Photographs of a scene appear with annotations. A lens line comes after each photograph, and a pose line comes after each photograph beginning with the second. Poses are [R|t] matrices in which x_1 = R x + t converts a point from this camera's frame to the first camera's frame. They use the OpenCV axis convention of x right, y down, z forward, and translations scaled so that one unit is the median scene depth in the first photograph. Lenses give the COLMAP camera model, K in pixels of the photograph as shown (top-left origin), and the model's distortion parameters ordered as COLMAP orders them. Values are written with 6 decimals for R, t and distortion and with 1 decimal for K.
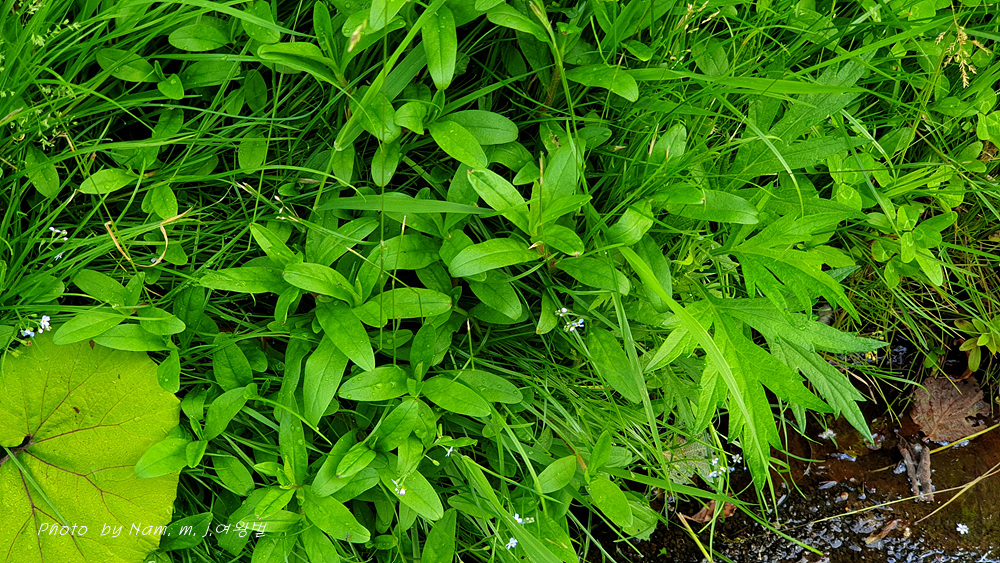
lens RADIAL K [[1553.0, 0, 500.0], [0, 1553.0, 281.5], [0, 0, 1]] dist [0.153785, -0.131879]
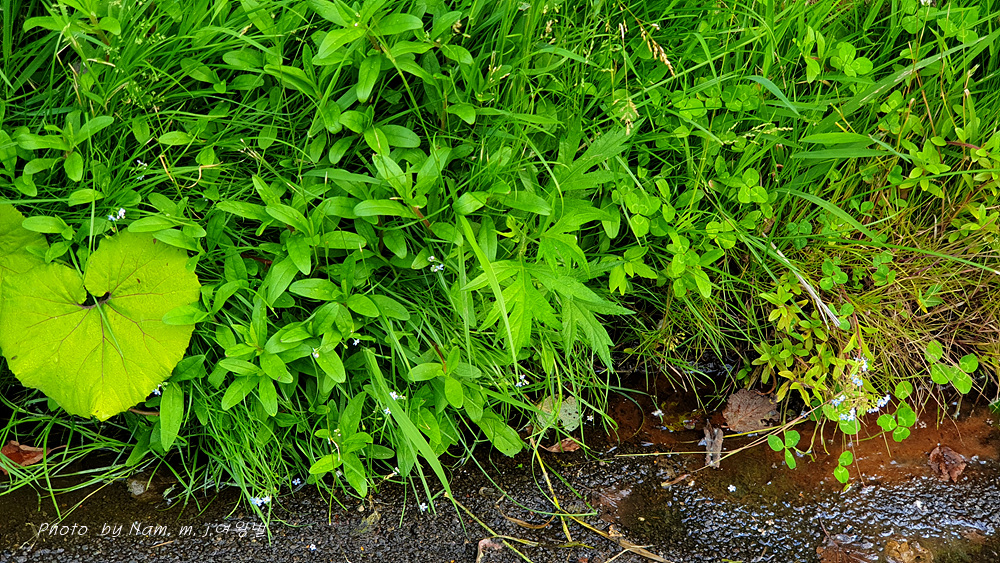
lens RADIAL K [[1553.0, 0, 500.0], [0, 1553.0, 281.5], [0, 0, 1]] dist [0.153785, -0.131879]
pose [[0.974978, 0.151420, -0.162757, 0.366139], [-0.167811, 0.981506, -0.092113, 0.175218], [0.145800, 0.117121, 0.982357, -0.540654]]
